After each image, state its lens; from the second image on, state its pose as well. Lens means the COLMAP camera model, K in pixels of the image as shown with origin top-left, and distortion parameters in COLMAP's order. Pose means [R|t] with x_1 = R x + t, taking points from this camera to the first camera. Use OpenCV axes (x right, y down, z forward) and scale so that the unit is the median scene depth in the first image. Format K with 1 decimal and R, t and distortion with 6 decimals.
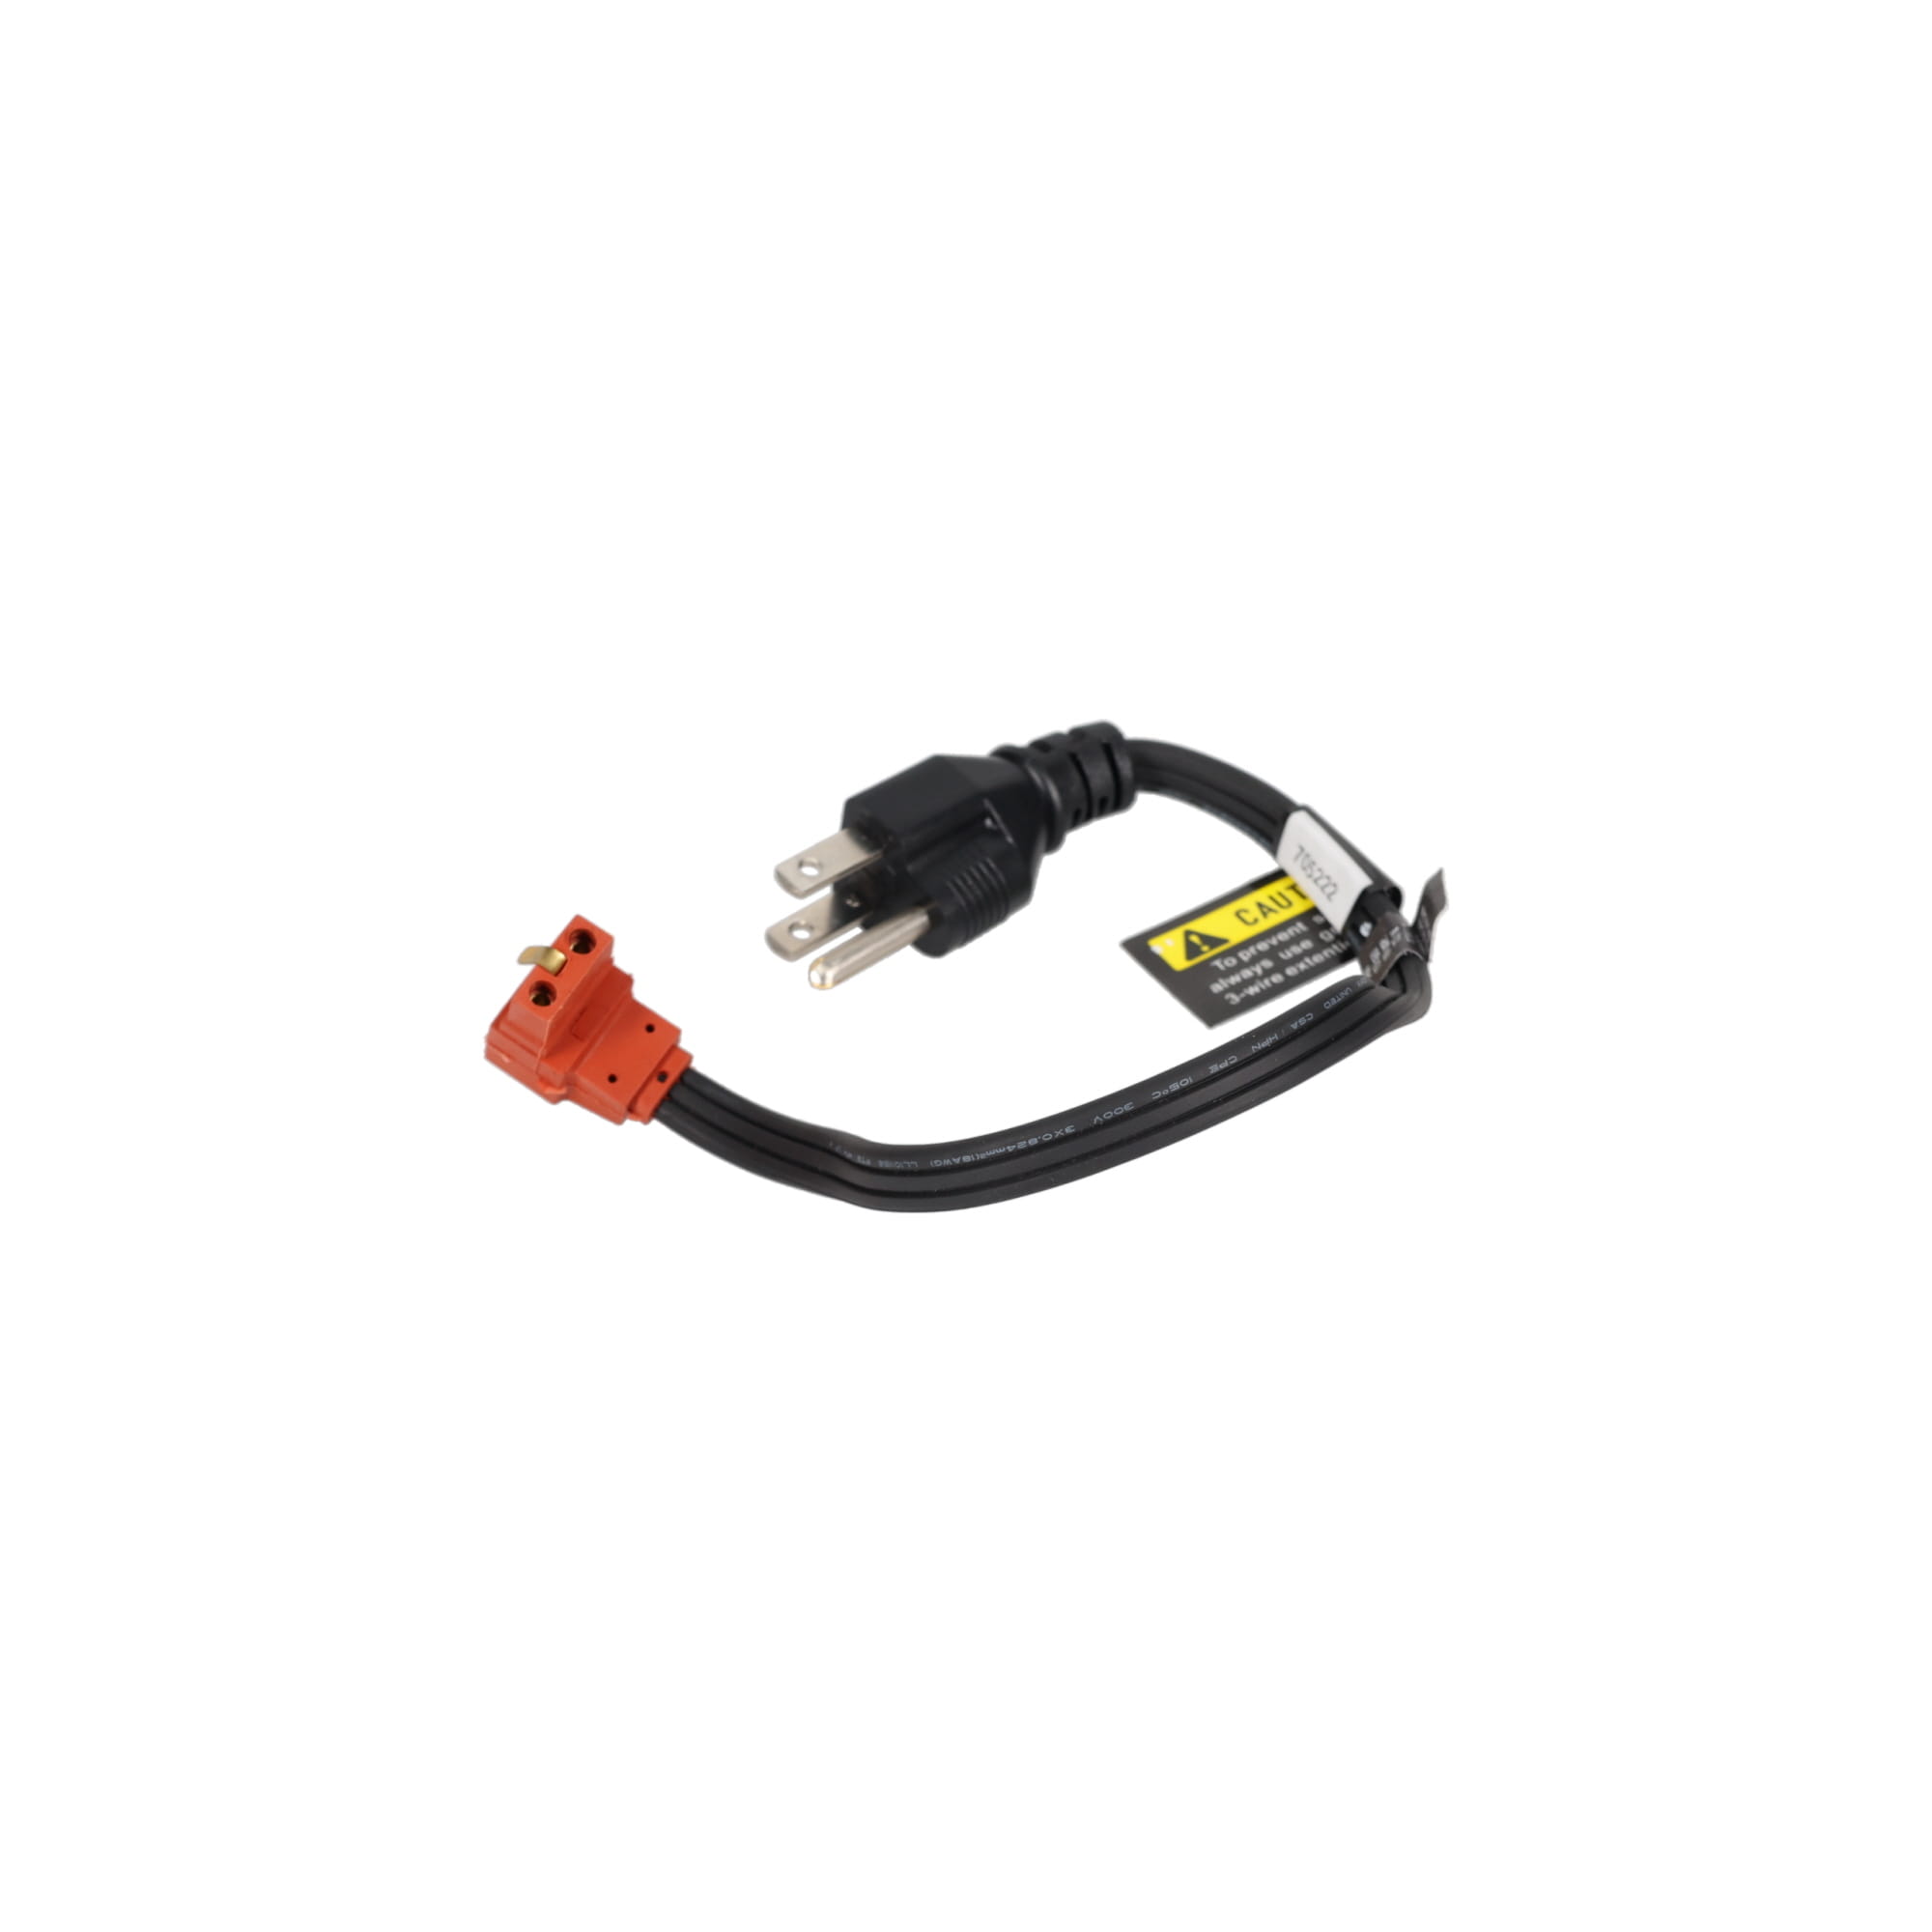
lens RADIAL K [[4930.0, 0, 966.0], [0, 4930.0, 966.0], [0, 0, 1]] dist [-0.079398, -0.102447]
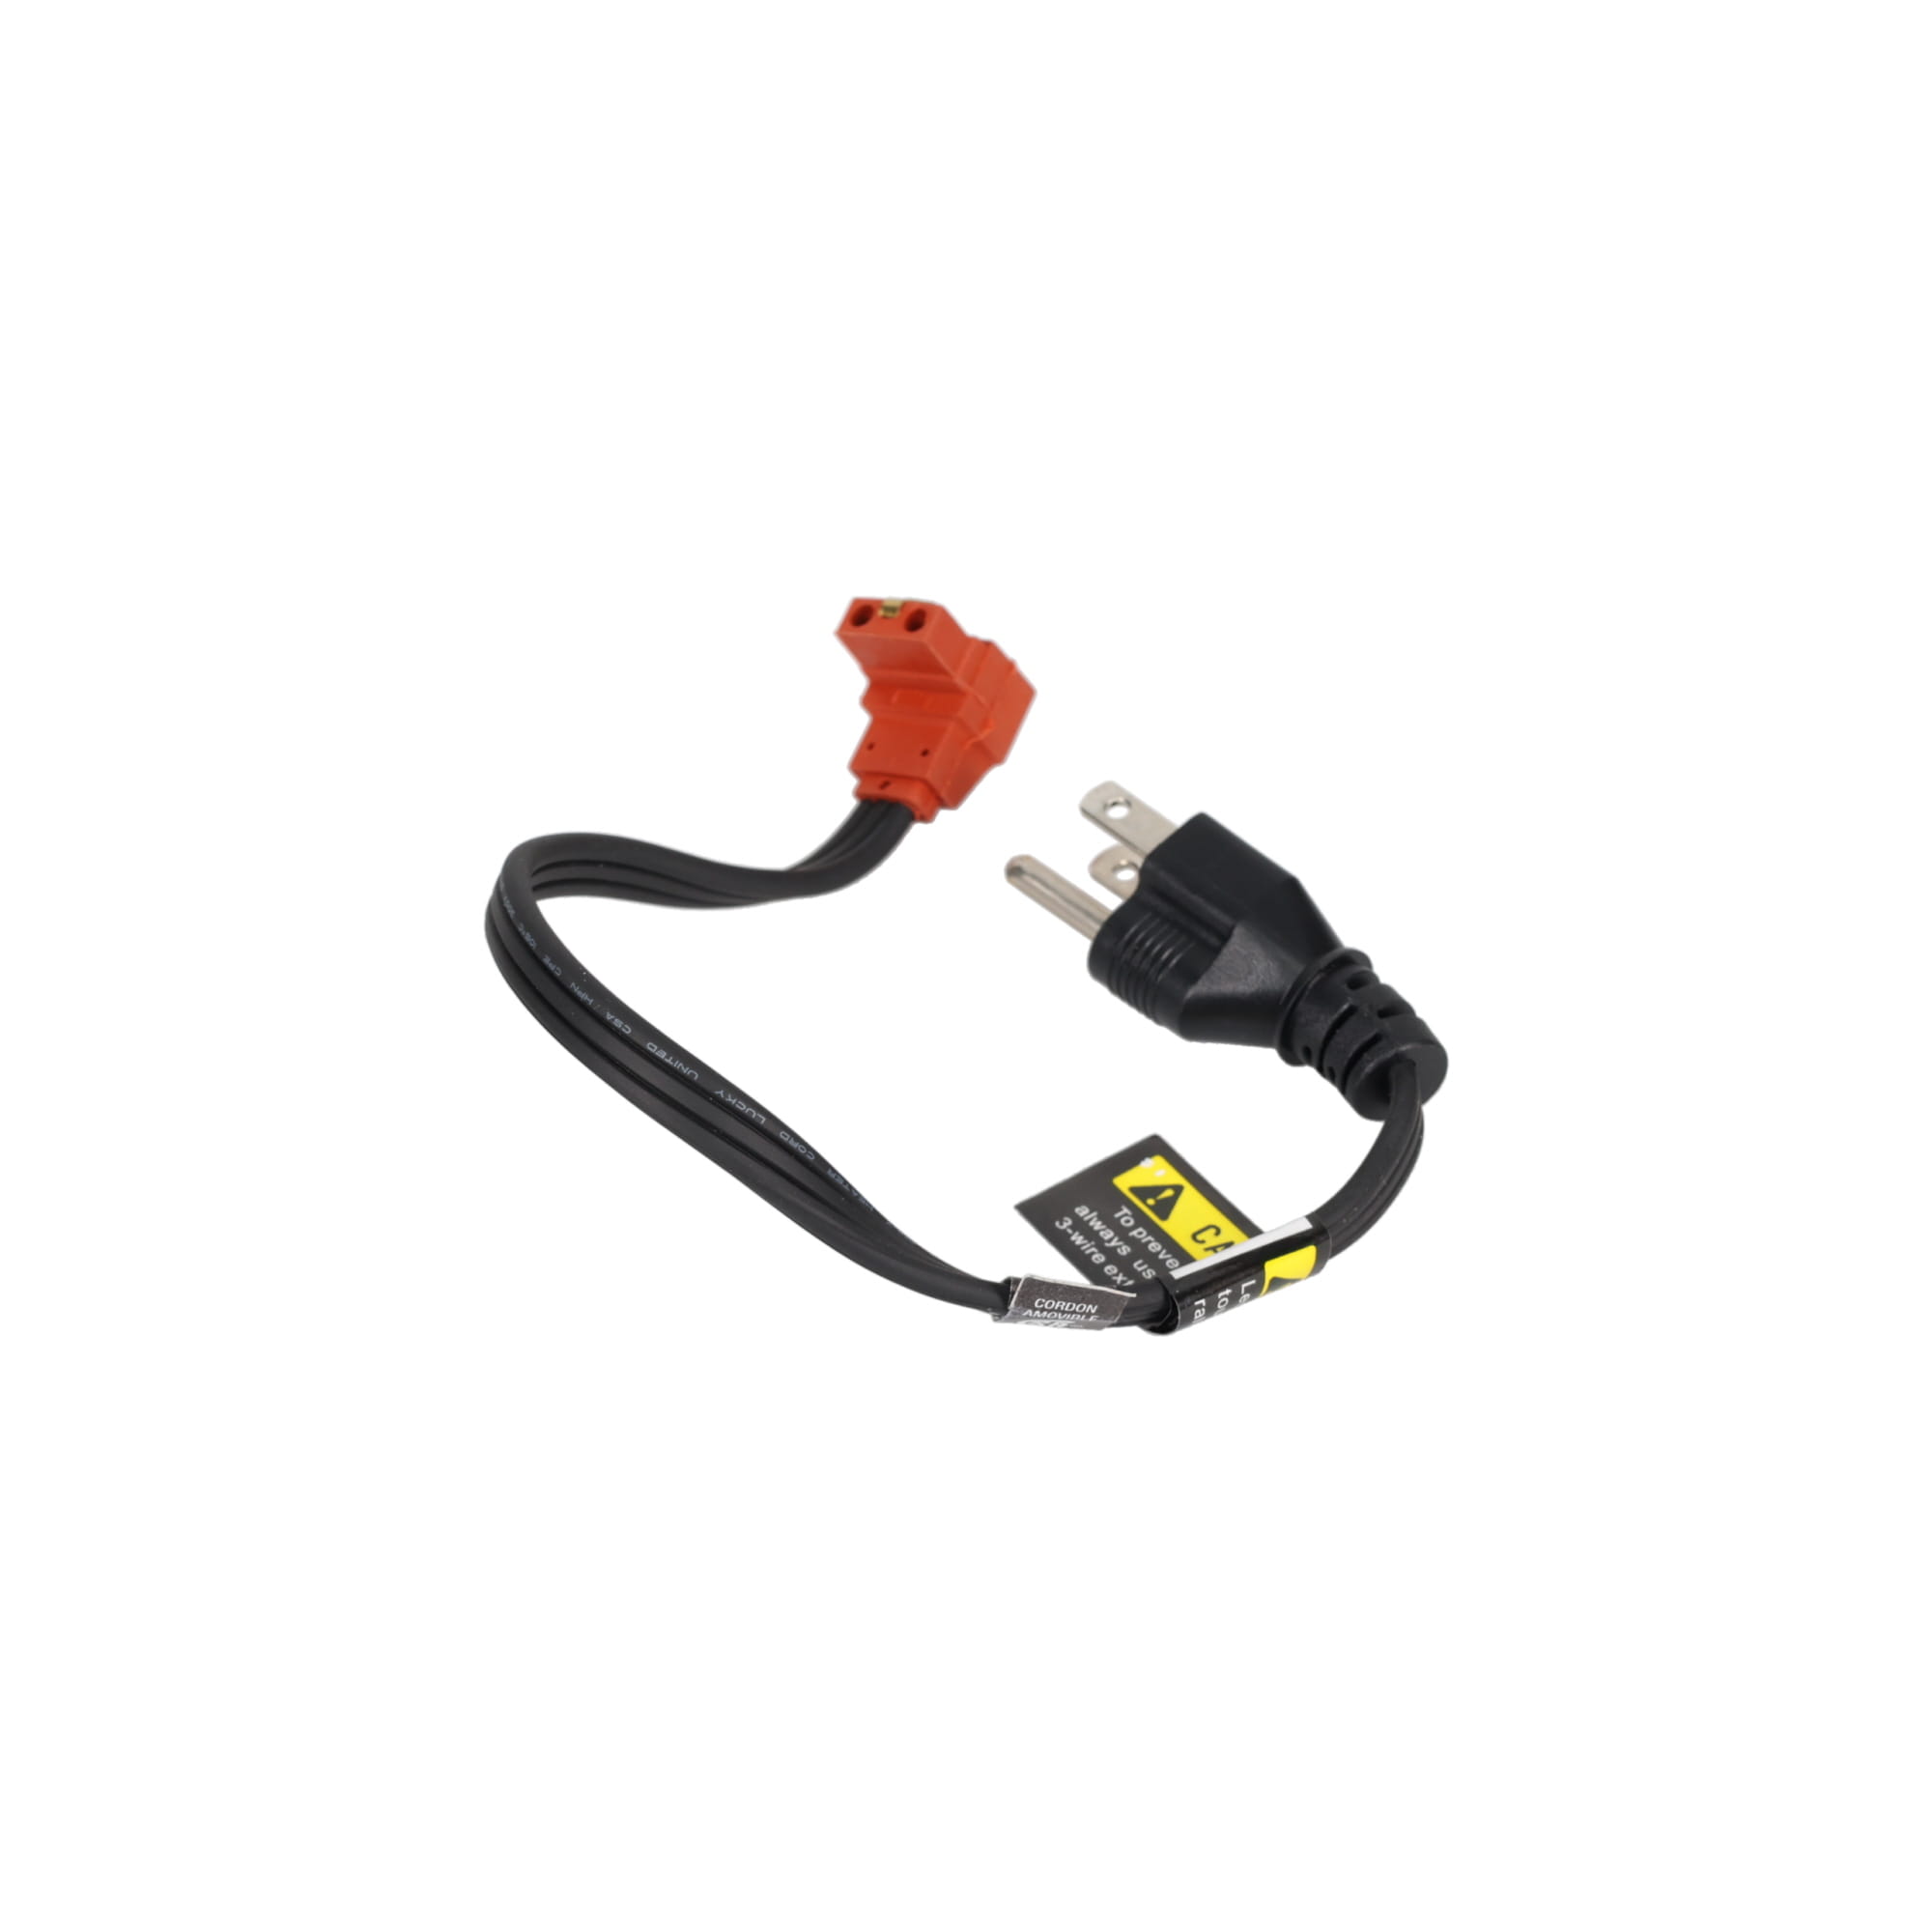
lens RADIAL K [[4930.0, 0, 966.0], [0, 4930.0, 966.0], [0, 0, 1]] dist [-0.079398, -0.102447]
pose [[0.026865, 0.684748, -0.728285, 0.659675], [-0.637864, 0.572694, 0.514929, -0.459567], [0.769680, 0.450713, 0.452161, 0.561016]]
